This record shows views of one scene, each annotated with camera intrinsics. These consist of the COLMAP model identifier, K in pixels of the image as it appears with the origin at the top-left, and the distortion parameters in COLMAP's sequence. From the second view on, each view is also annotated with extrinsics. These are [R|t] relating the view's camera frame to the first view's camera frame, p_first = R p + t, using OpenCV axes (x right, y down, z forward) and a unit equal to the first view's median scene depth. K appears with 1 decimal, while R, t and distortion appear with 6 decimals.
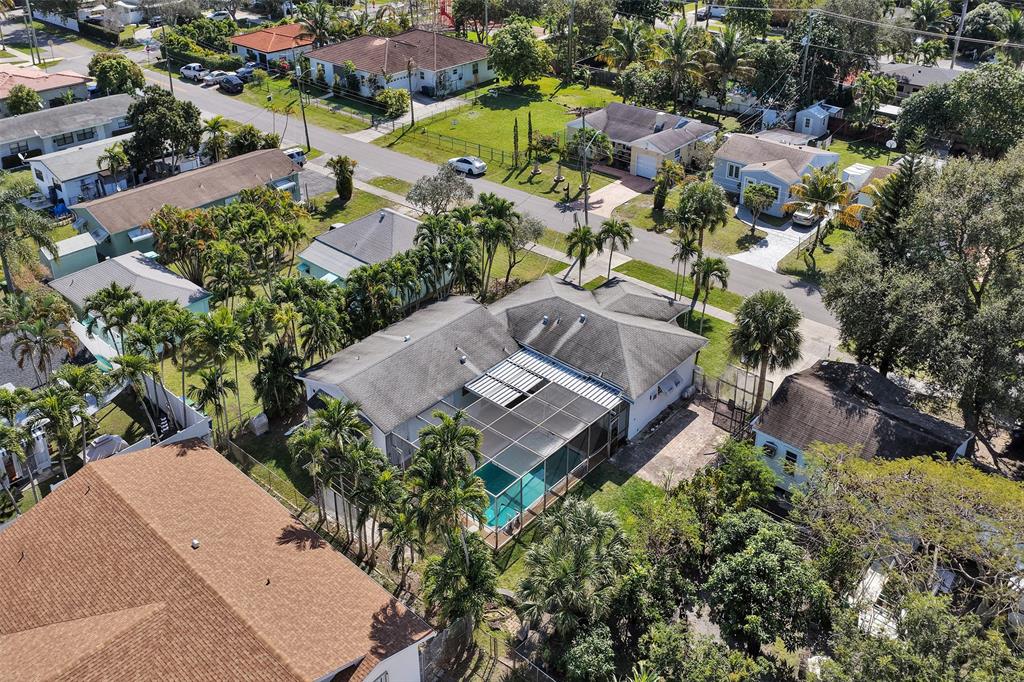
lens RADIAL K [[820.8, 0, 512.3], [0, 820.8, 305.0], [0, 0, 1]] dist [-0.000469, 0.014273]
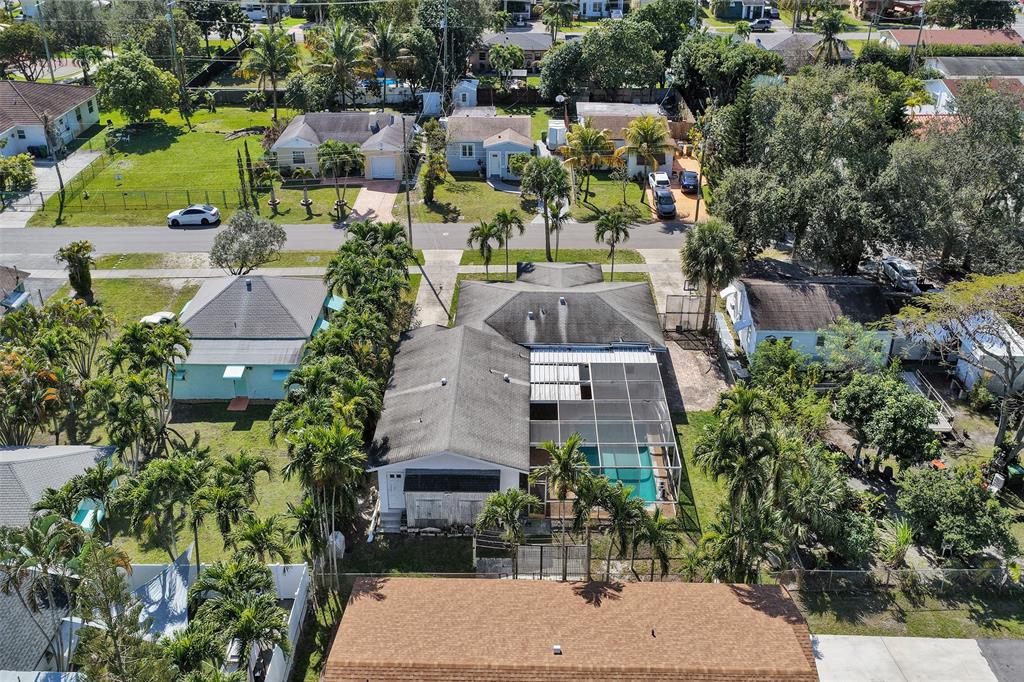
lens RADIAL K [[820.8, 0, 512.3], [0, 820.8, 305.0], [0, 0, 1]] dist [-0.000469, 0.014273]
pose [[0.758914, -0.328391, 0.562325, -0.346075], [0.328380, 0.938691, 0.105002, -0.068656], [-0.562331, 0.104968, 0.820223, 0.122603]]
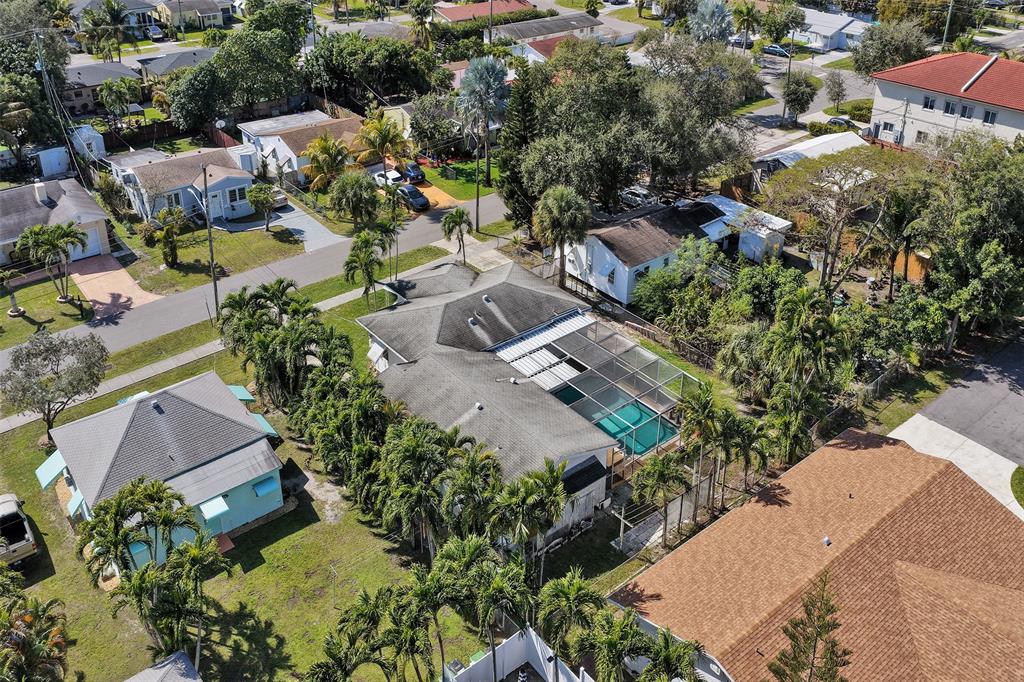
lens RADIAL K [[820.8, 0, 512.3], [0, 820.8, 305.0], [0, 0, 1]] dist [-0.000469, 0.014273]
pose [[0.169597, -0.498753, 0.849990, -0.509568], [0.495943, 0.788509, 0.363723, -0.217172], [-0.851632, 0.359860, 0.381081, 0.368421]]
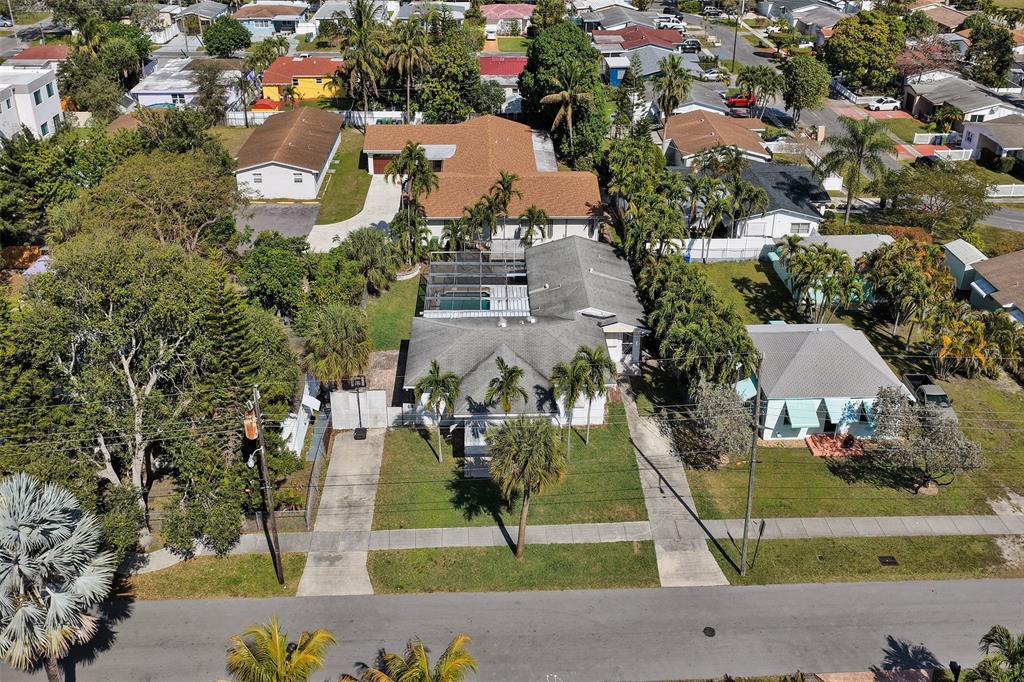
lens RADIAL K [[820.8, 0, 512.3], [0, 820.8, 305.0], [0, 0, 1]] dist [-0.000469, 0.014273]
pose [[-0.720590, 0.345530, -0.601131, 0.455194], [-0.358684, 0.556193, 0.749663, -0.514219], [0.593376, 0.755816, -0.276851, 0.819524]]
